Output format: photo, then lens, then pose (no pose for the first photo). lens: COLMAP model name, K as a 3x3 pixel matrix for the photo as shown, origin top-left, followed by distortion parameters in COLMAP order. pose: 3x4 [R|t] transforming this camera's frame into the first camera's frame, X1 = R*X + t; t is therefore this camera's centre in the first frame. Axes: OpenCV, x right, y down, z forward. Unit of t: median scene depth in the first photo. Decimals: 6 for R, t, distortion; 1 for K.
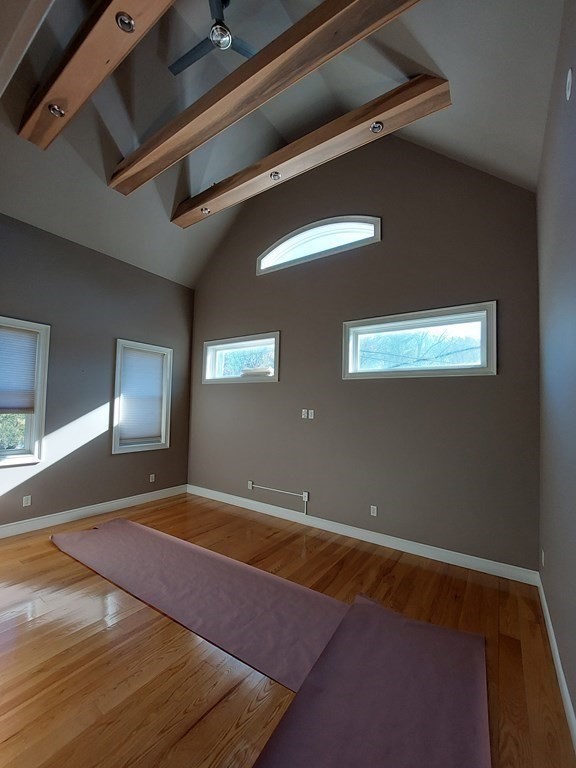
lens RADIAL K [[307.5, 0, 286.0], [0, 307.5, 387.0], [0, 0, 1]] dist [-0.020688, 0.001985]
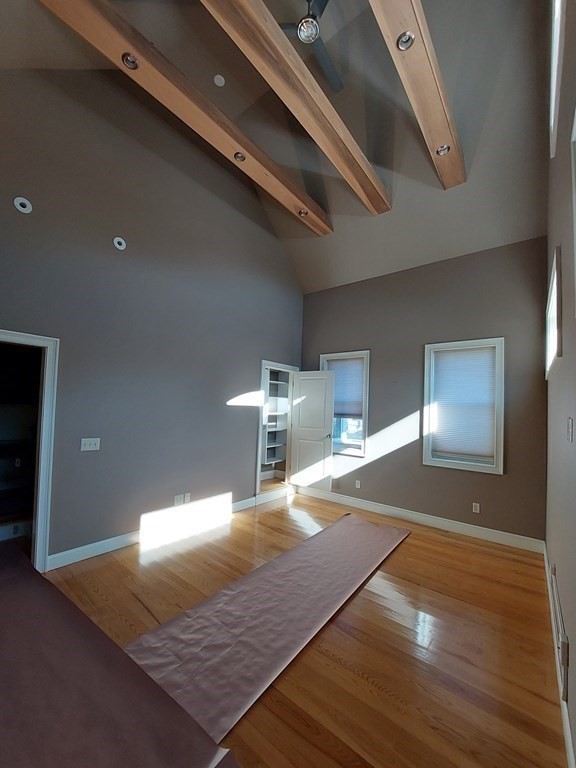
lens RADIAL K [[307.5, 0, 284.5], [0, 307.5, 389.6], [0, 0, 1]] dist [-0.020688, 0.001985]
pose [[-0.083153, -0.086404, -0.992784, 0.449178], [0.026448, 0.995692, -0.088872, 0.059522], [0.996186, -0.033647, -0.080509, 0.652922]]
